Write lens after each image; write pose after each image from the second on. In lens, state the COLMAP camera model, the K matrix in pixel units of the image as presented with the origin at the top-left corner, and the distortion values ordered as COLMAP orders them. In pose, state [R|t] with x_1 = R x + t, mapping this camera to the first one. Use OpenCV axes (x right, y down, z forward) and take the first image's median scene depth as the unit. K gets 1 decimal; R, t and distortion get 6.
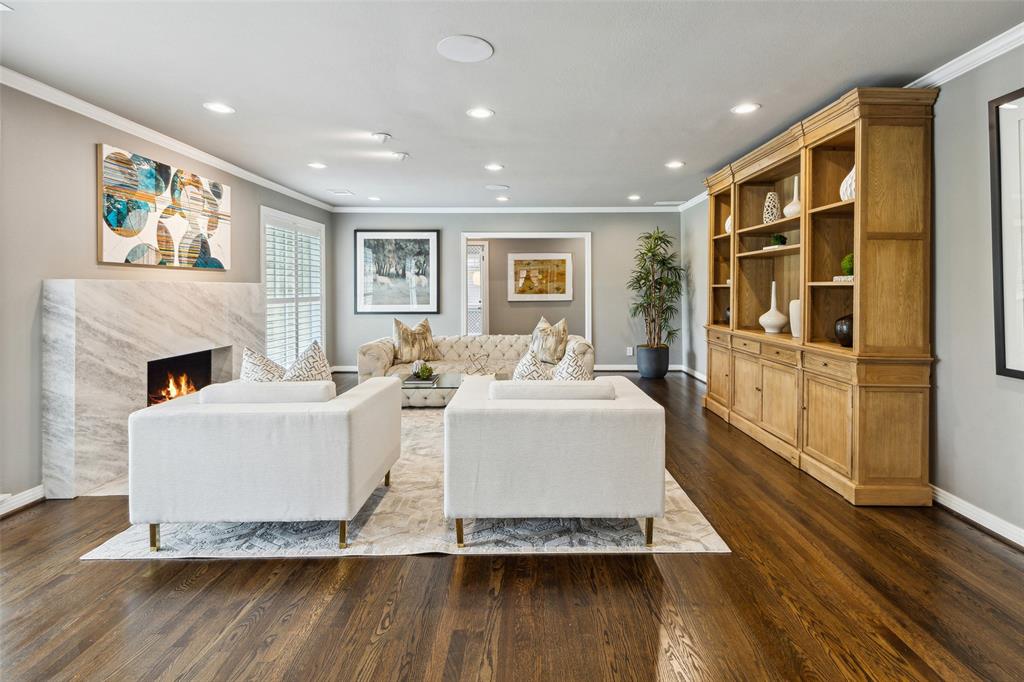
lens RADIAL K [[488.6, 0, 551.5], [0, 488.6, 288.2], [0, 0, 1]] dist [0.018875, -0.000507]
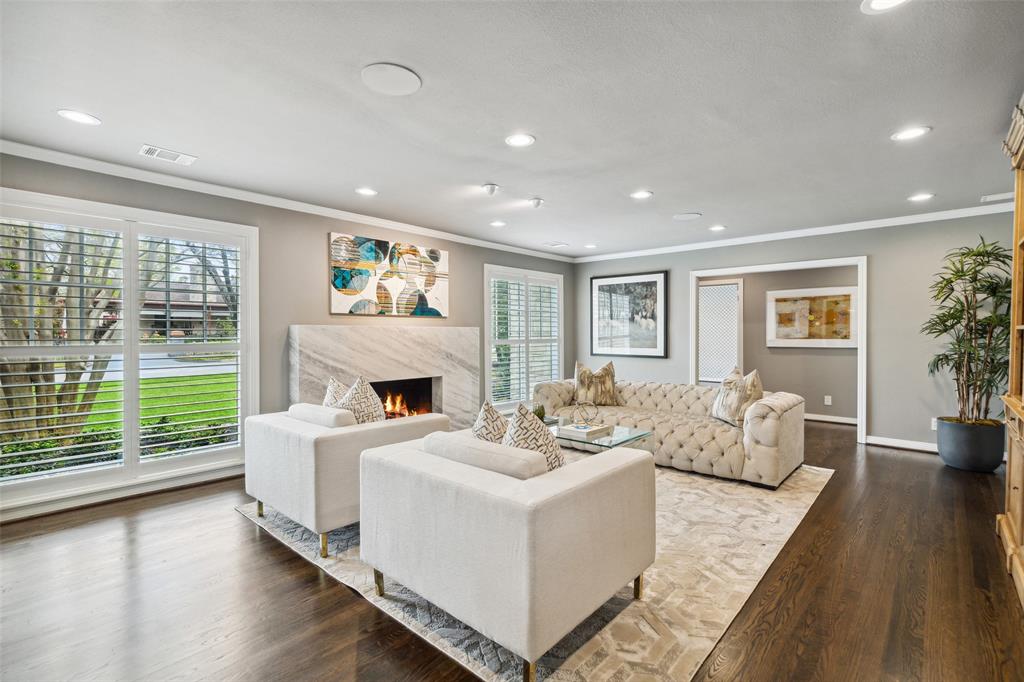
lens RADIAL K [[464.4, 0, 512.1], [0, 464.4, 339.4], [0, 0, 1]] dist [0.008952, -0.001217]
pose [[0.748645, 0.012001, -0.662862, 0.292189], [-0.001174, 0.999859, 0.016776, 0.000855], [0.662970, -0.011781, 0.748553, 0.228803]]
